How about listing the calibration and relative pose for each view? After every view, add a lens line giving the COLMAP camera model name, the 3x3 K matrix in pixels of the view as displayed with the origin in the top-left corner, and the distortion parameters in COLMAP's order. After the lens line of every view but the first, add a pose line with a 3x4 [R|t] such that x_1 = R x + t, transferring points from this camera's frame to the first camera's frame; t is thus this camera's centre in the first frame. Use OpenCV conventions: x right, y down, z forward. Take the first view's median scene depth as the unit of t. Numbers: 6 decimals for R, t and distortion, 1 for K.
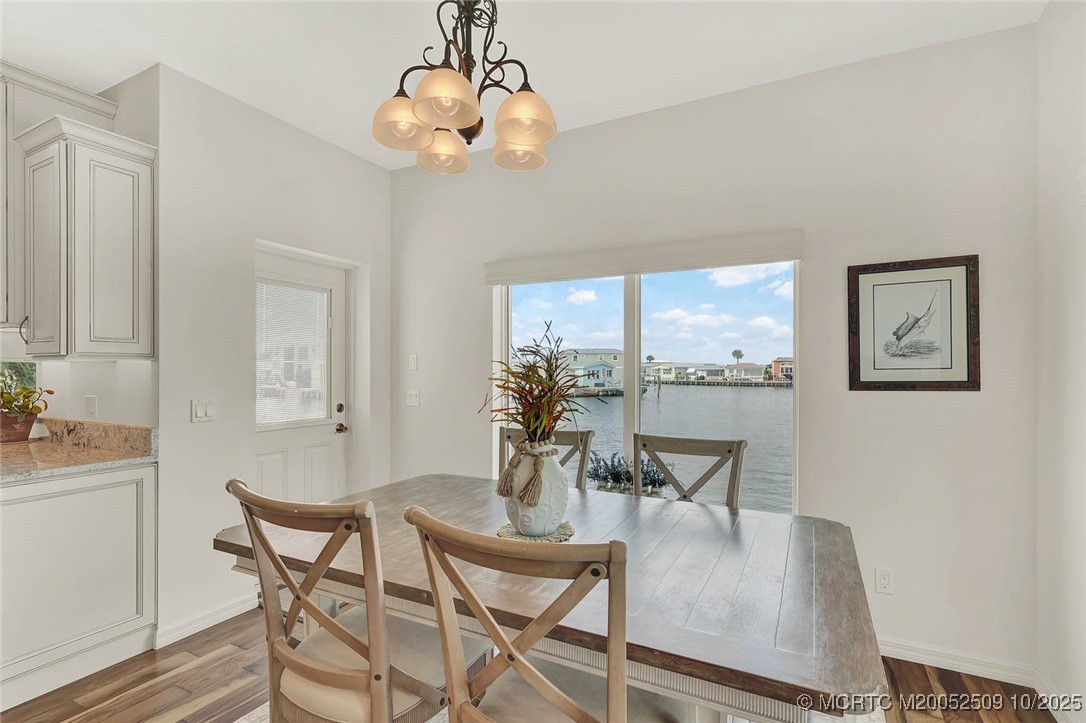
lens RADIAL K [[510.9, 0, 555.5], [0, 510.9, 367.4], [0, 0, 1]] dist [0.001862, 0.000161]
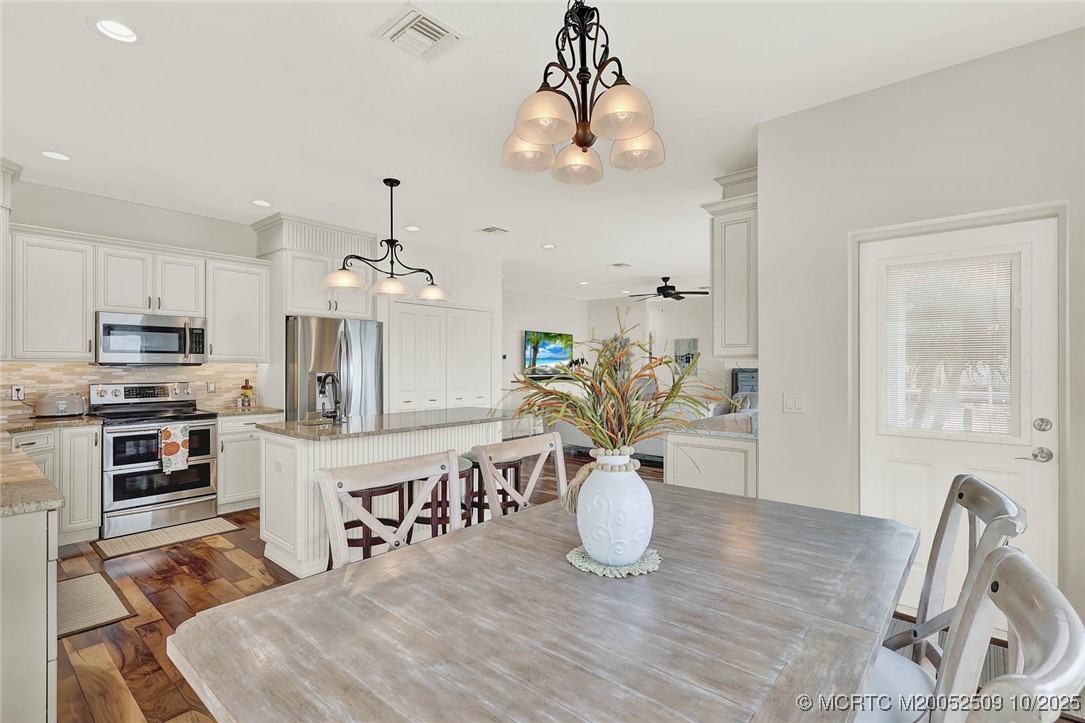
lens RADIAL K [[509.7, 0, 539.9], [0, 509.7, 363.9], [0, 0, 1]] dist [-0.000320, -0.000005]
pose [[-0.241218, -0.005118, -0.970457, 0.018026], [0.002129, 0.999981, -0.005803, 0.000079], [0.970469, -0.003466, -0.241202, 0.024174]]
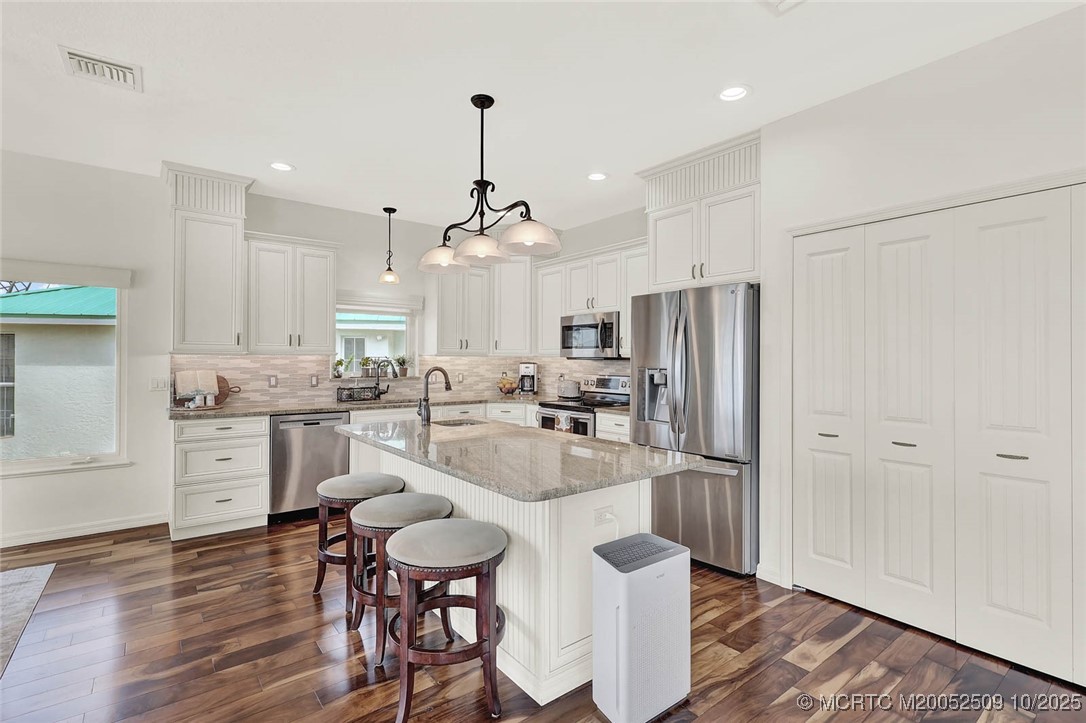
lens RADIAL K [[512.7, 0, 545.8], [0, 512.7, 359.8], [0, 0, 1]] dist [0.000122, -0.000335]
pose [[-0.903808, -0.005214, 0.427907, -0.047254], [-0.006719, 0.999975, -0.002006, 0.000040], [-0.427886, -0.004688, -0.903820, 0.028458]]
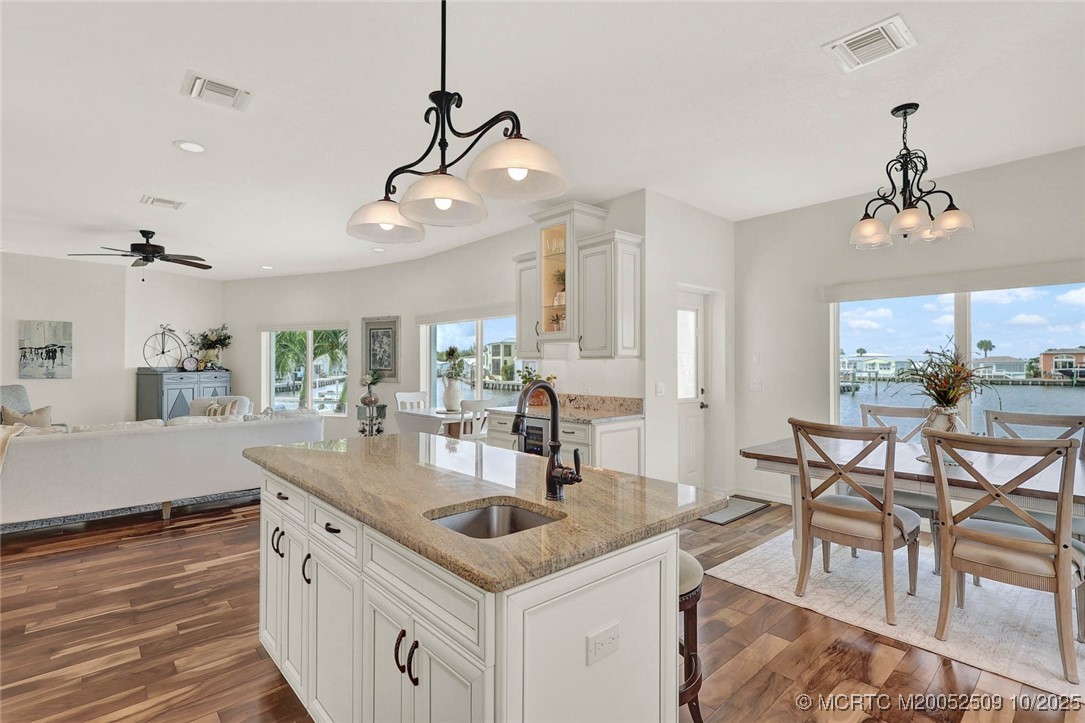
lens RADIAL K [[512.3, 0, 545.3], [0, 512.3, 359.8], [0, 0, 1]] dist [0.000122, -0.000335]
pose [[0.934314, -0.004381, -0.356423, -0.014649], [0.002482, 0.999980, -0.005783, -0.000099], [0.356441, 0.004518, 0.934307, -0.023011]]
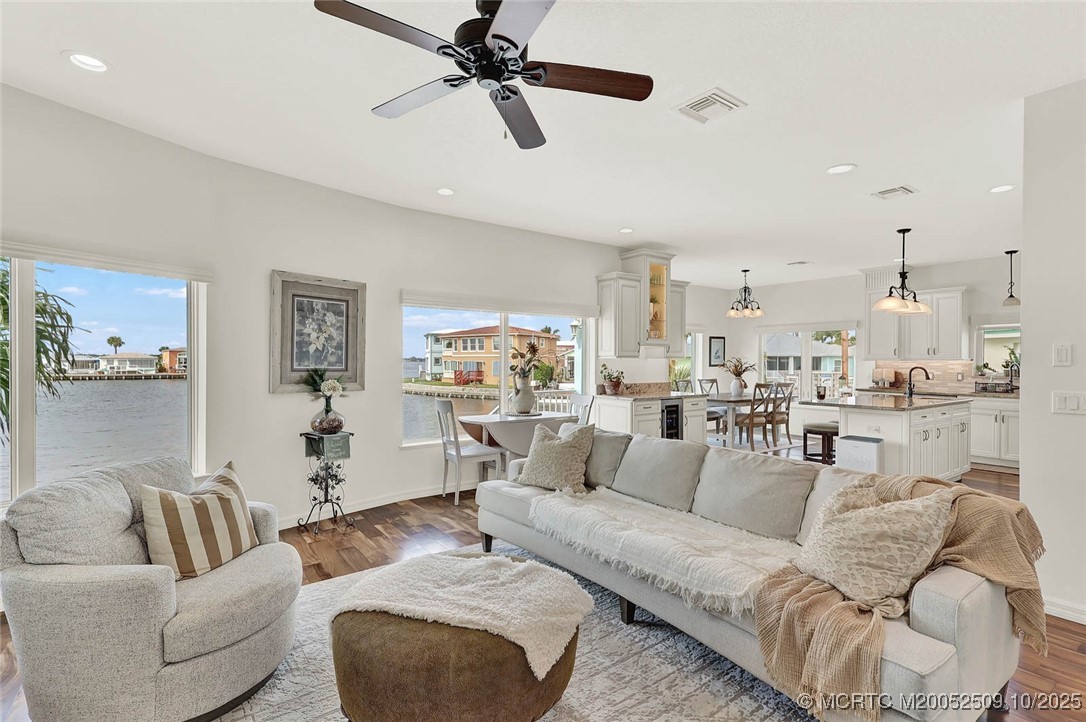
lens RADIAL K [[514.6, 0, 539.5], [0, 514.6, 365.5], [0, 0, 1]] dist [0.002624, 0.000156]
pose [[0.459101, -0.007033, 0.888356, -0.115236], [-0.005321, 0.999929, 0.010666, -0.000073], [-0.888368, -0.009624, 0.459031, 0.009708]]
